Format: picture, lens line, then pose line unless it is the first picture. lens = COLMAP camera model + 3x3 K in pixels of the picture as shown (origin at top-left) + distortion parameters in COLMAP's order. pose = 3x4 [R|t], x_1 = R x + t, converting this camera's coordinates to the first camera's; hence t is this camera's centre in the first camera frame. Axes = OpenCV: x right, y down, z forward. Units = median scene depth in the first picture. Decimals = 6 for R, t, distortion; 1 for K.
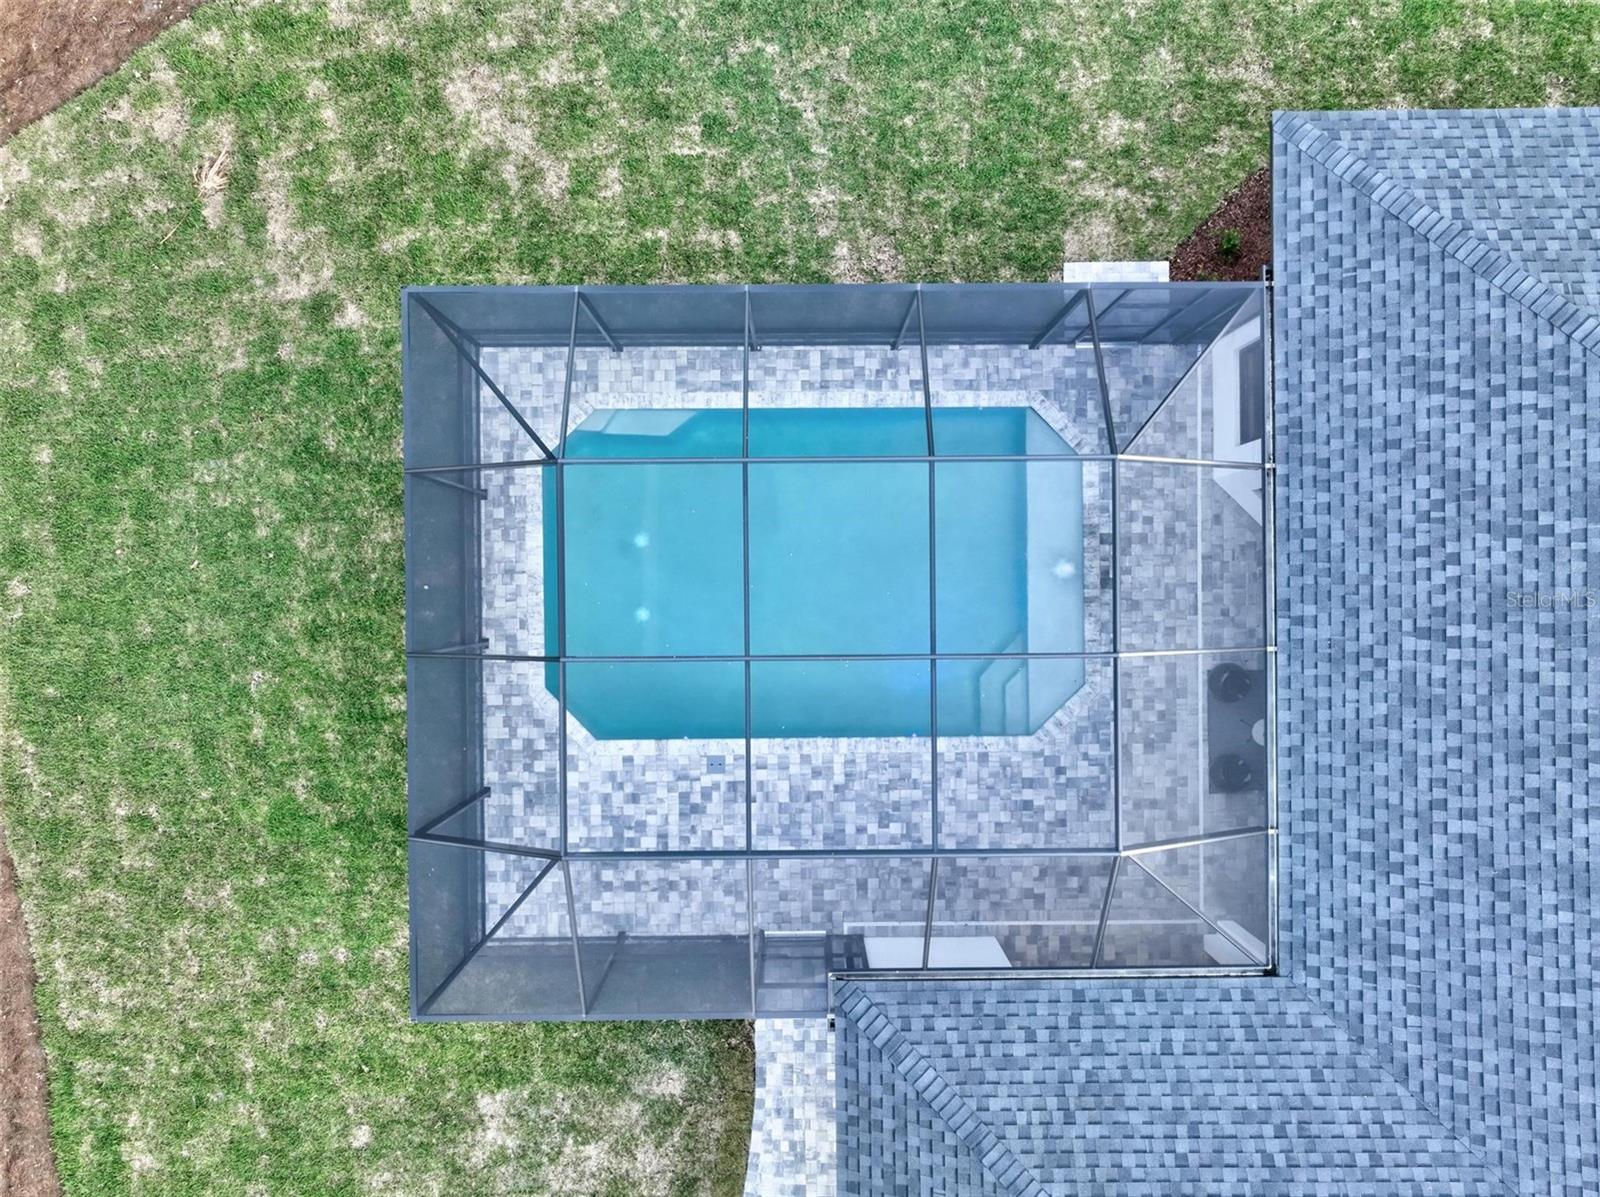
lens RADIAL K [[1132.5, 0, 800.0], [0, 1132.5, 598.5], [0, 0, 1]] dist [-0.012223, 0.033078]
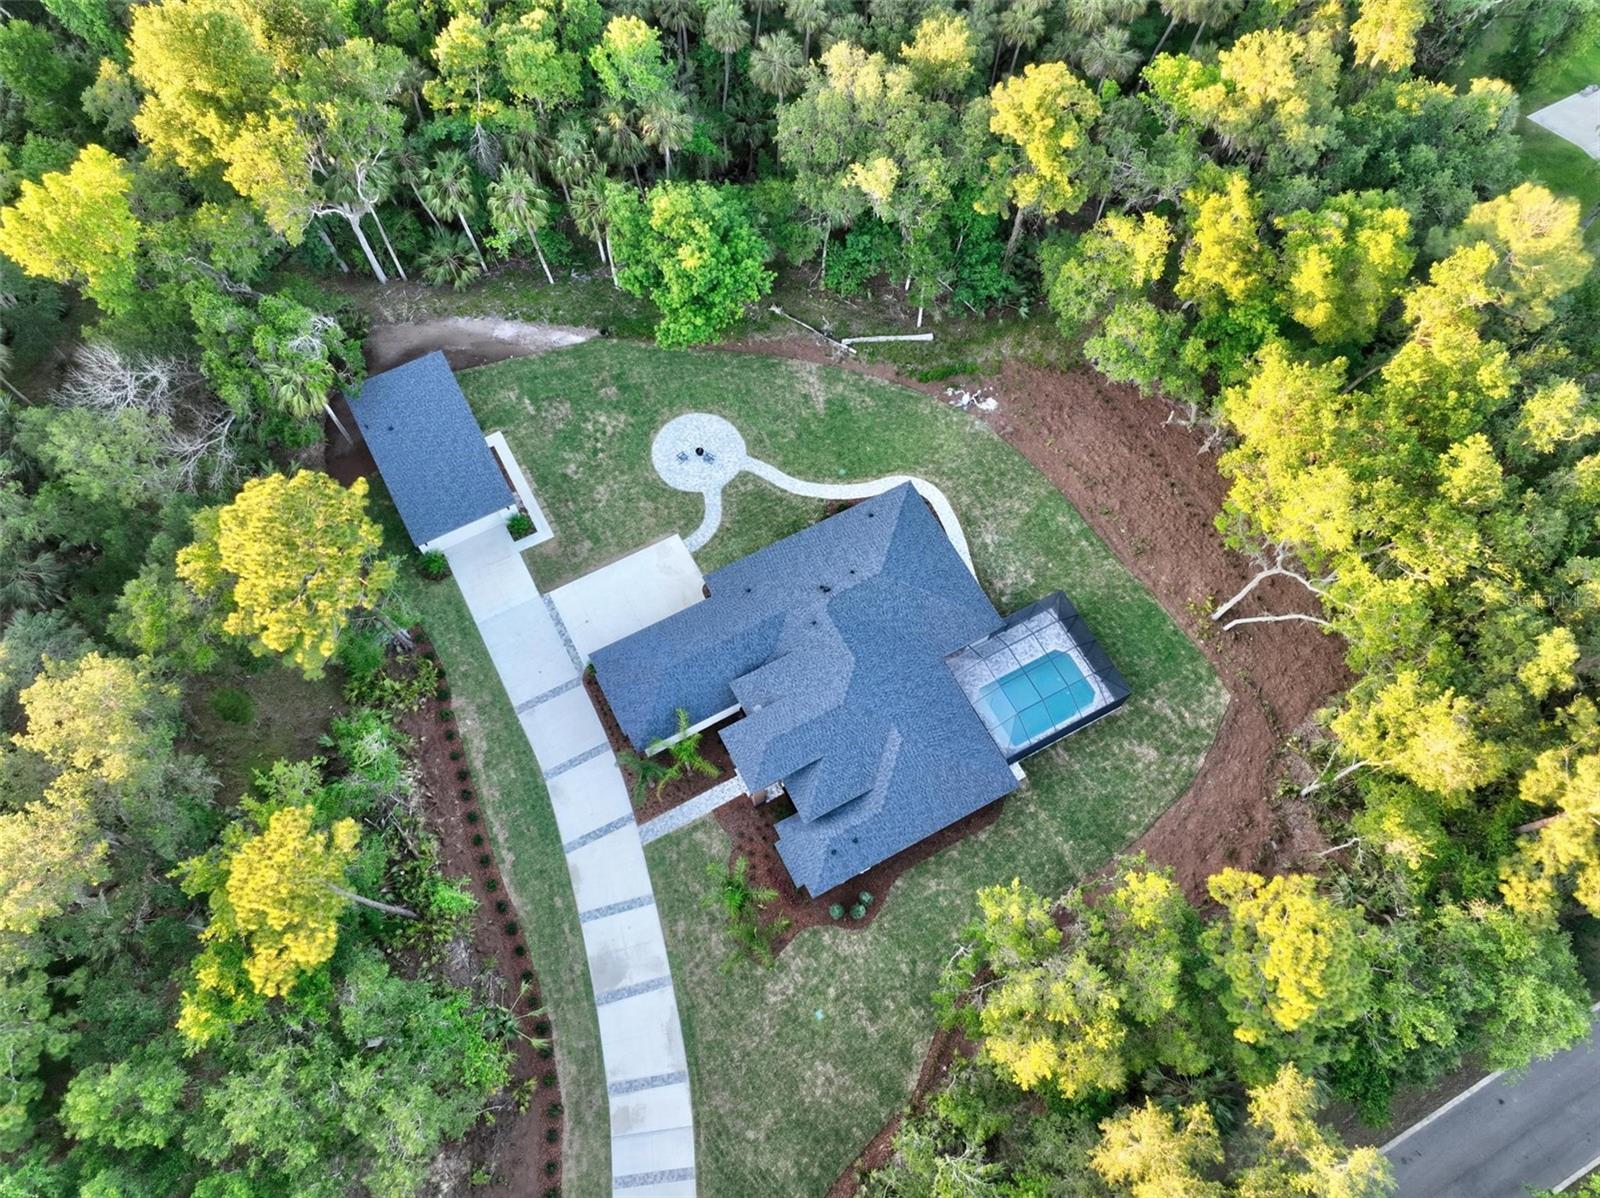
lens RADIAL K [[1125.8, 0, 800.0], [0, 1125.8, 599.0], [0, 0, 1]] dist [0.001814, 0.008370]
pose [[-0.886176, 0.414215, -0.207647, 1.713325], [-0.462764, -0.813706, 0.351755, -0.899032], [-0.023261, 0.407809, 0.912771, -3.506242]]
